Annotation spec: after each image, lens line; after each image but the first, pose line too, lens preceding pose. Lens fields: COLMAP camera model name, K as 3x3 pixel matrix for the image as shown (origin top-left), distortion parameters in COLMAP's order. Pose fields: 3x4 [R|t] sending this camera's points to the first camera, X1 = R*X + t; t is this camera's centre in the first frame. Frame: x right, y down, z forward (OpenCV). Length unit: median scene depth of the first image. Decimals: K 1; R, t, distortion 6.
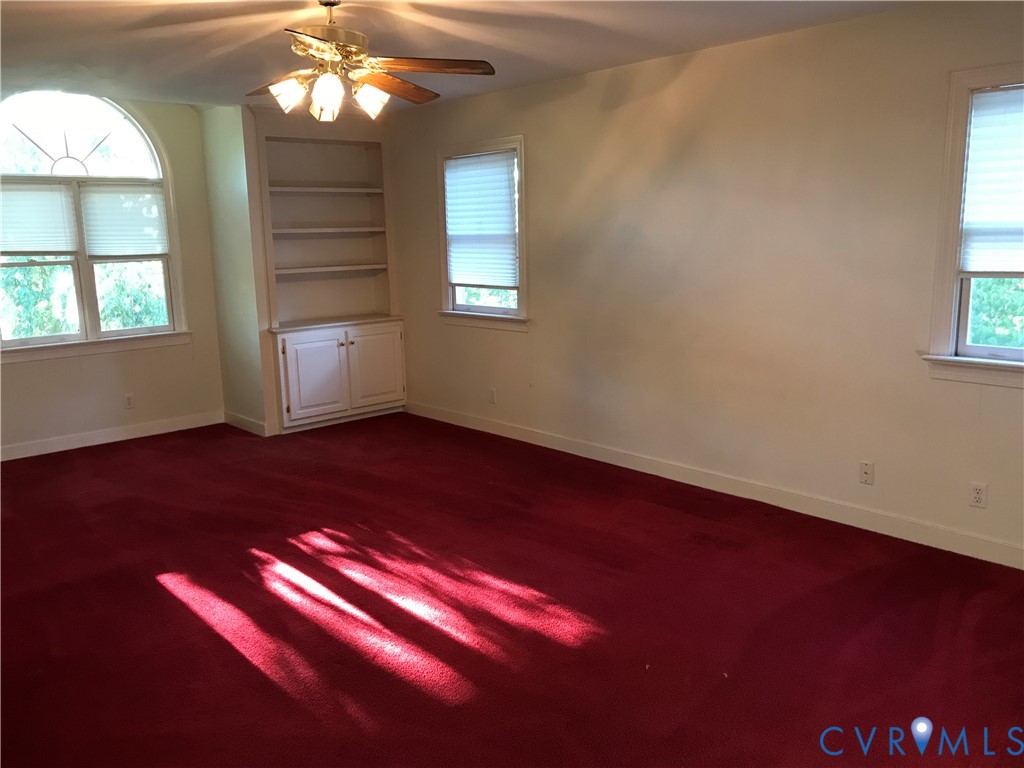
lens RADIAL K [[848.7, 0, 511.2], [0, 848.7, 390.4], [0, 0, 1]] dist [0.017570, -0.065447]
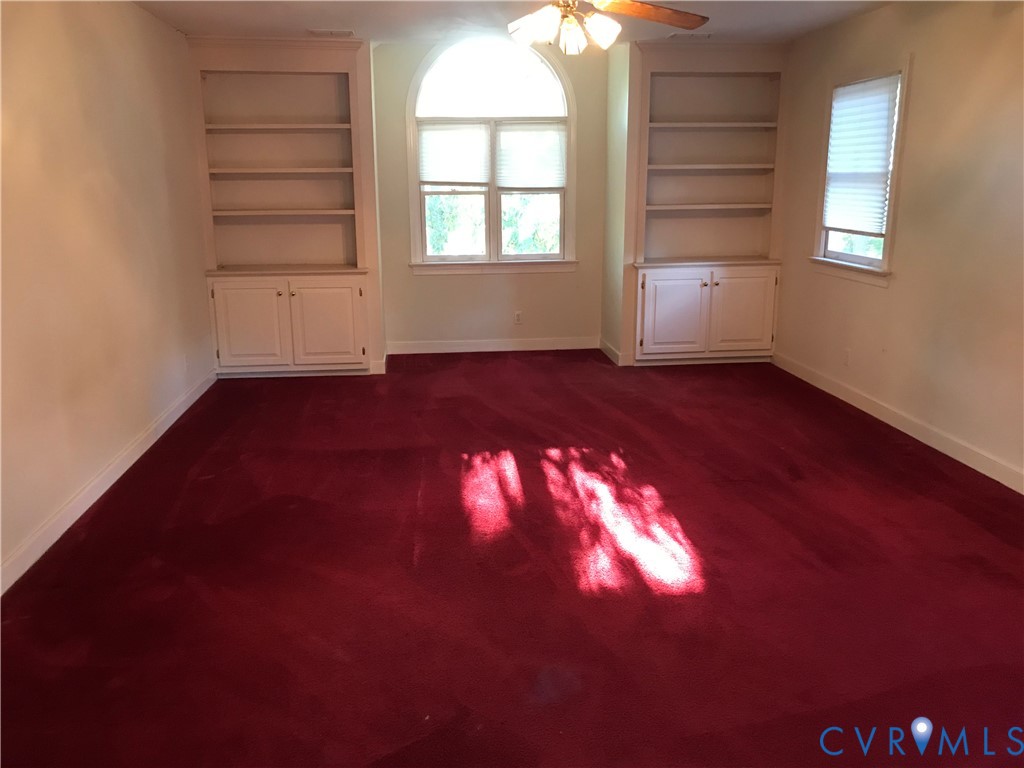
lens RADIAL K [[848.7, 0, 505.7], [0, 848.7, 385.9], [0, 0, 1]] dist [0.017570, -0.065447]
pose [[0.800632, 0.156450, -0.578370, 0.209597], [-0.119641, 0.987612, 0.101533, -0.011067], [0.587090, -0.012094, 0.809431, 0.071619]]
